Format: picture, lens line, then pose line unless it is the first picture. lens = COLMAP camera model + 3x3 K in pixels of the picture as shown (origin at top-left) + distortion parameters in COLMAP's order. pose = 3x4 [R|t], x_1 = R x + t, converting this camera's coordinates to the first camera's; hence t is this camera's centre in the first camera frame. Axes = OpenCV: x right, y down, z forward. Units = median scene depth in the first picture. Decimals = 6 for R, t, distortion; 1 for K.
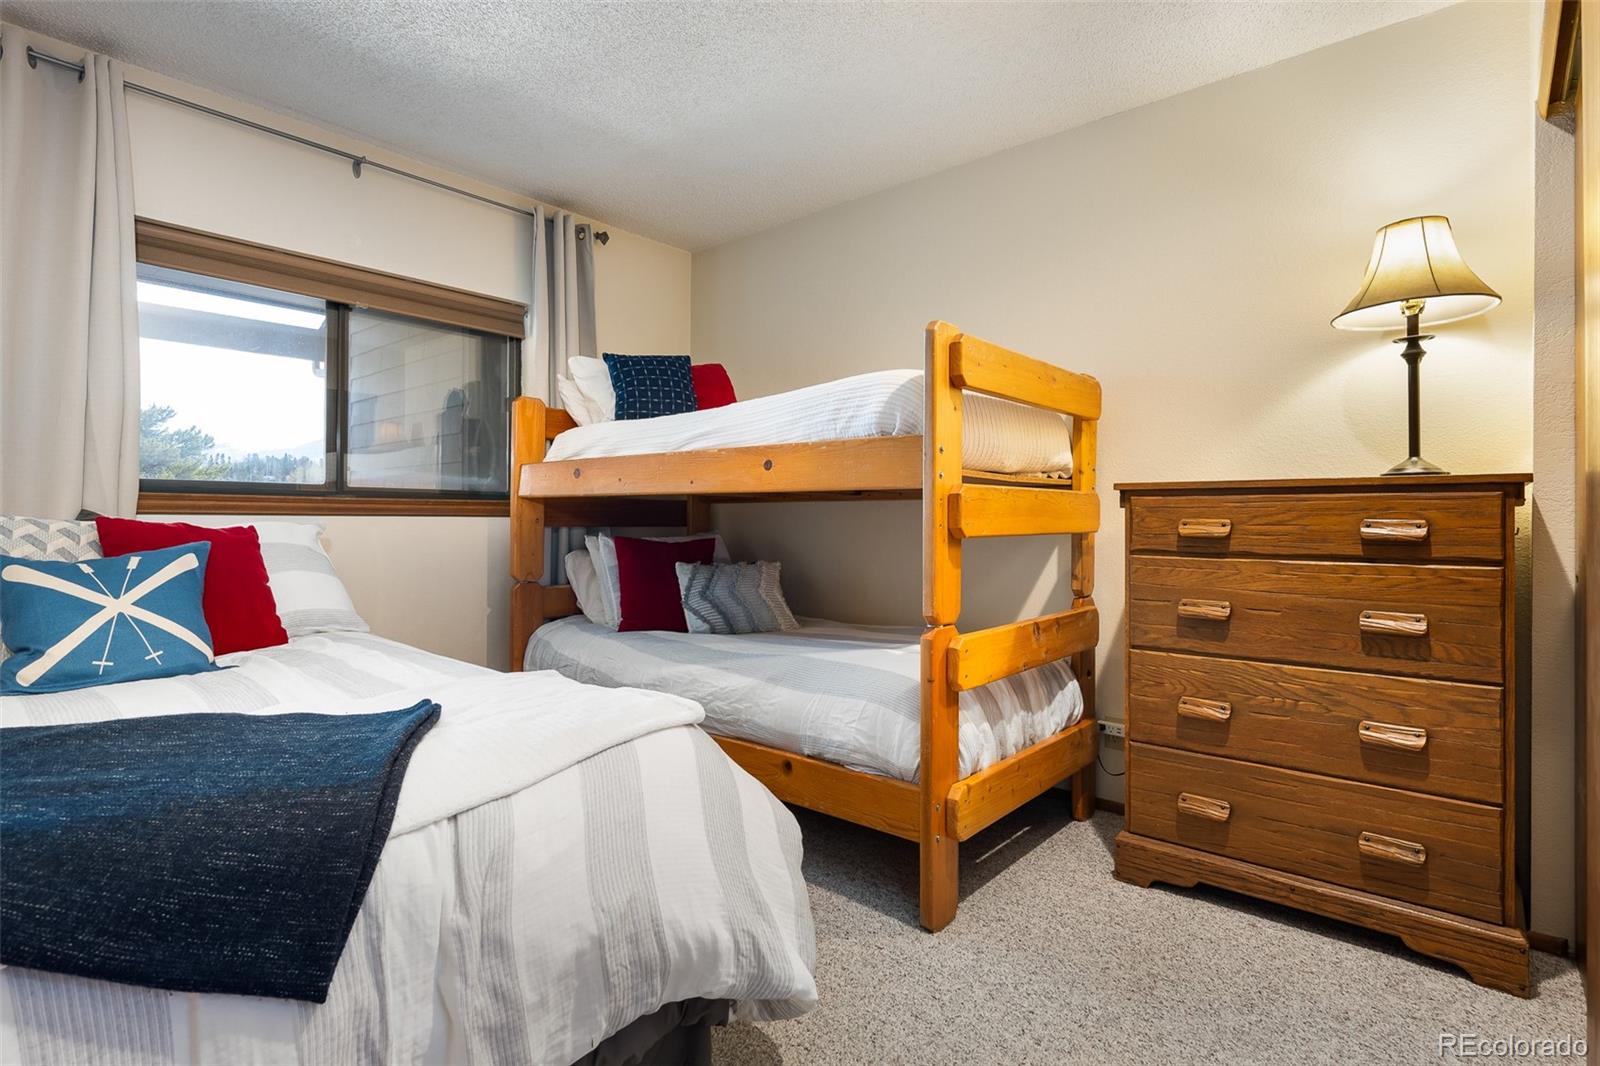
lens RADIAL K [[811.1, 0, 798.8], [0, 811.1, 523.7], [0, 0, 1]] dist [-0.000116, -0.000538]
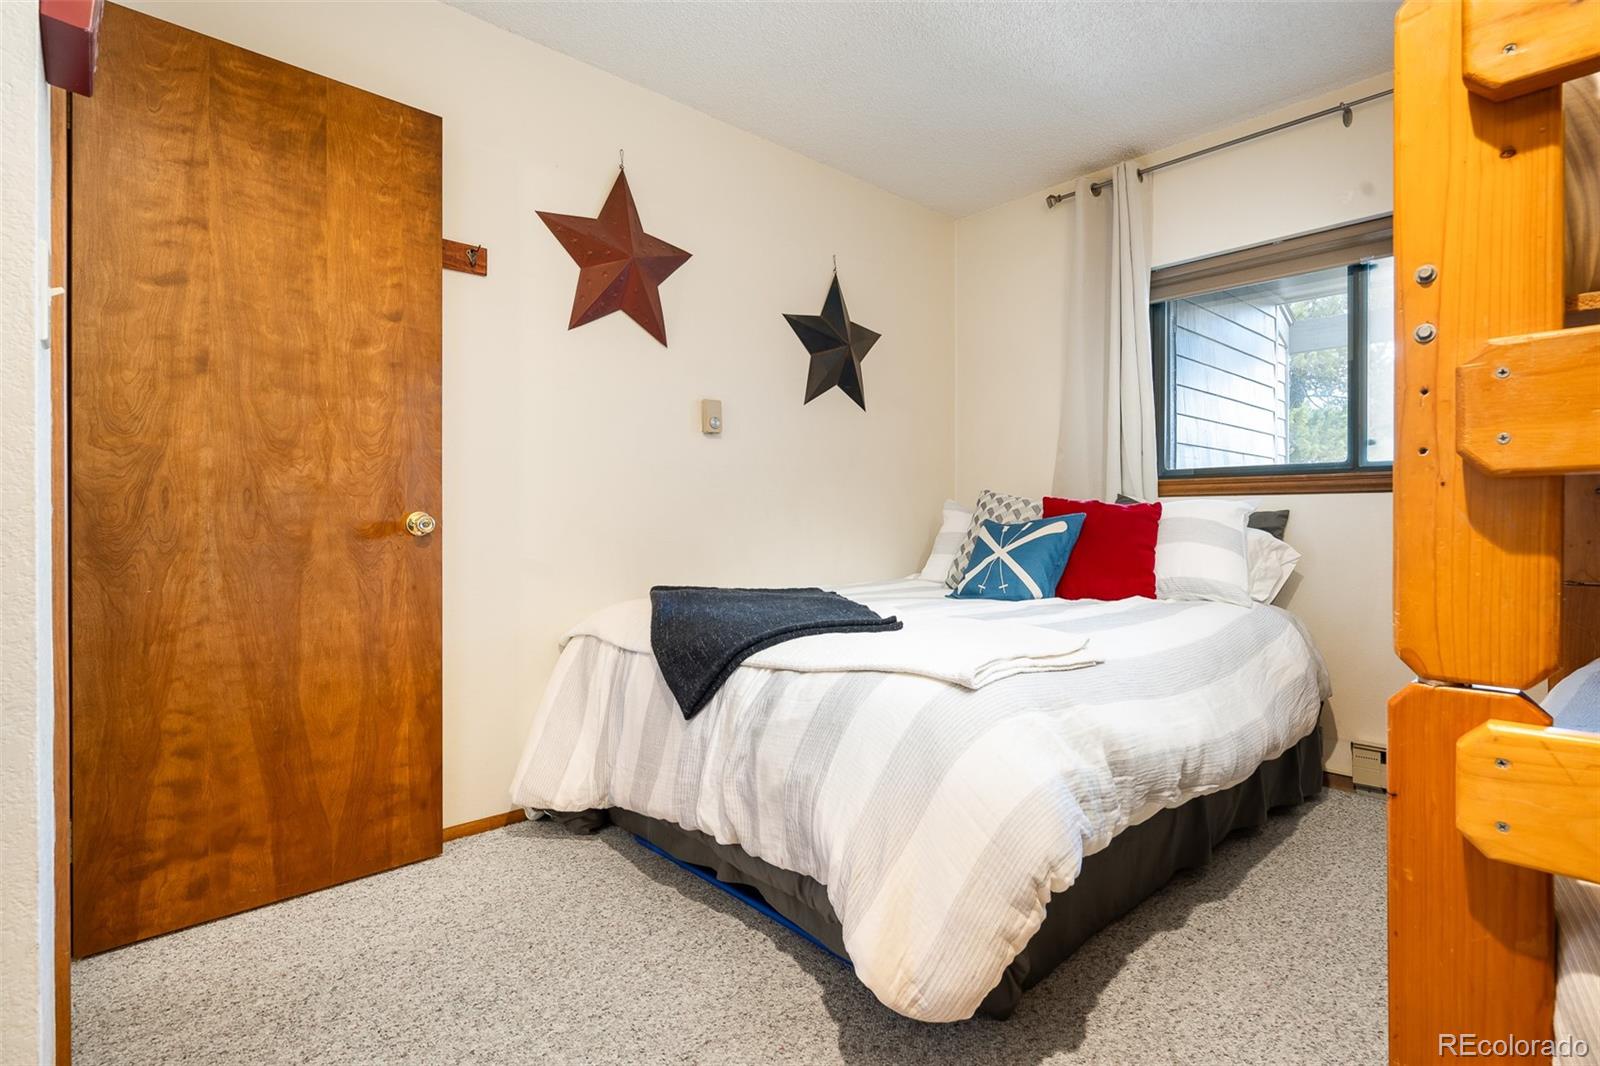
lens RADIAL K [[811.1, 0, 800.1], [0, 811.1, 530.1], [0, 0, 1]] dist [-0.000116, -0.000538]
pose [[-0.140472, 0.003102, -0.990080, 0.738002], [-0.006722, 0.999969, 0.004086, 0.053356], [0.990062, 0.007229, -0.140447, 0.825472]]
